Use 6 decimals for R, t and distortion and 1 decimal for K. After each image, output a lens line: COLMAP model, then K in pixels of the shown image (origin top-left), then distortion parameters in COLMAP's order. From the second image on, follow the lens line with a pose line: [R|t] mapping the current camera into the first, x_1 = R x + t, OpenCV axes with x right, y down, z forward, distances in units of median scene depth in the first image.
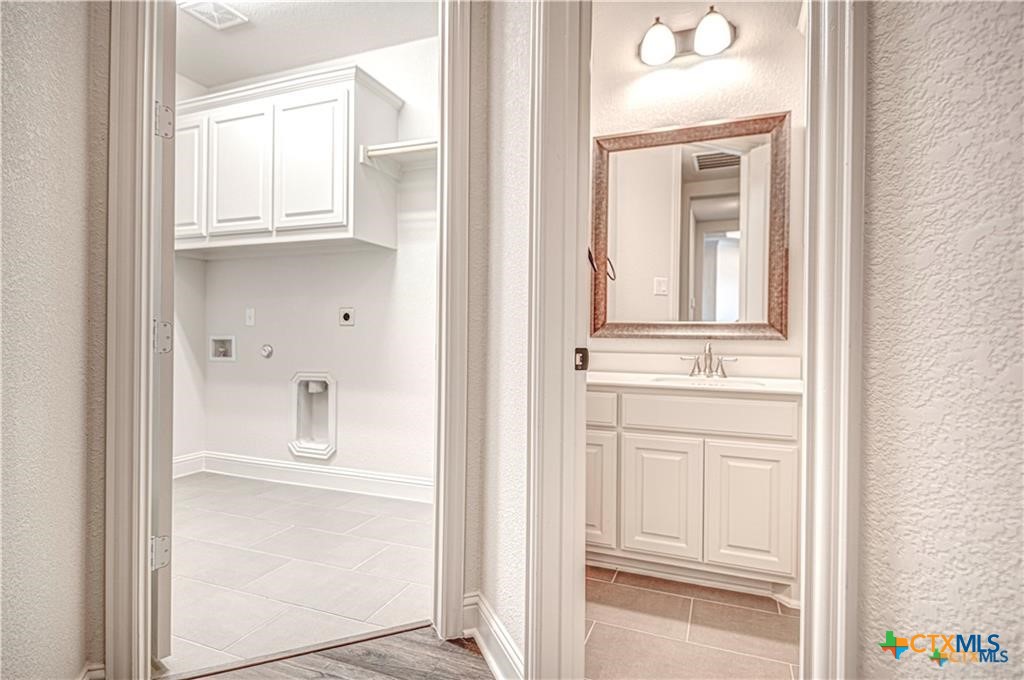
lens RADIAL K [[530.0, 0, 515.2], [0, 530.0, 338.3], [0, 0, 1]] dist [0.024098, -0.000563]
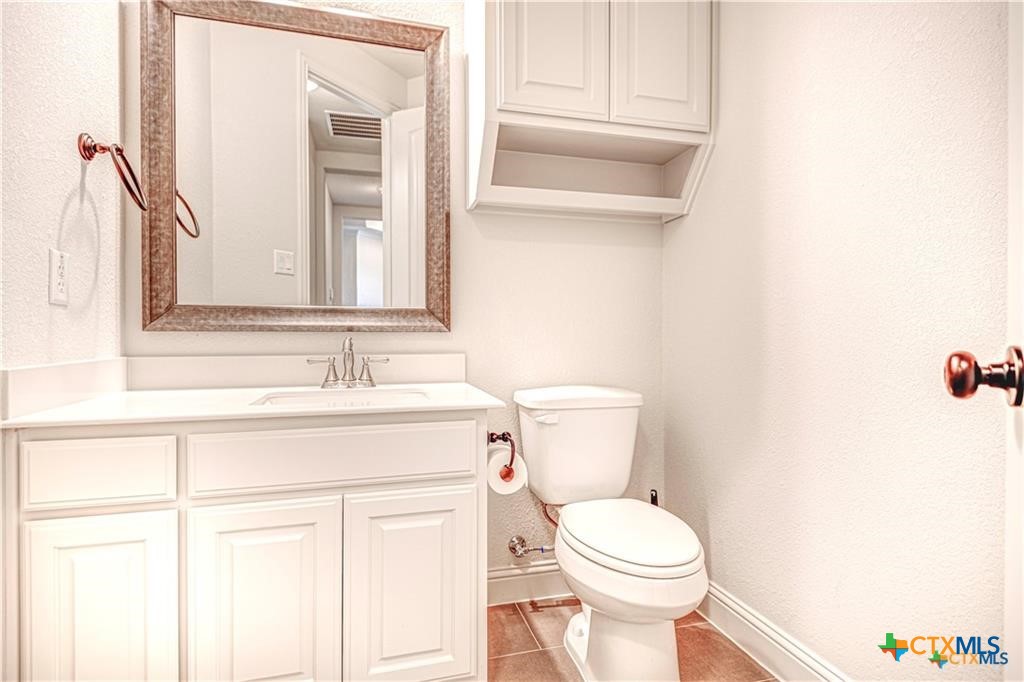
lens RADIAL K [[530.0, 0, 515.2], [0, 530.0, 339.3], [0, 0, 1]] dist [0.024098, -0.000563]
pose [[0.795094, -0.016838, 0.606253, 0.110598], [0.011595, 0.999854, 0.012563, 0.005318], [-0.606376, -0.002959, 0.795173, 0.302742]]
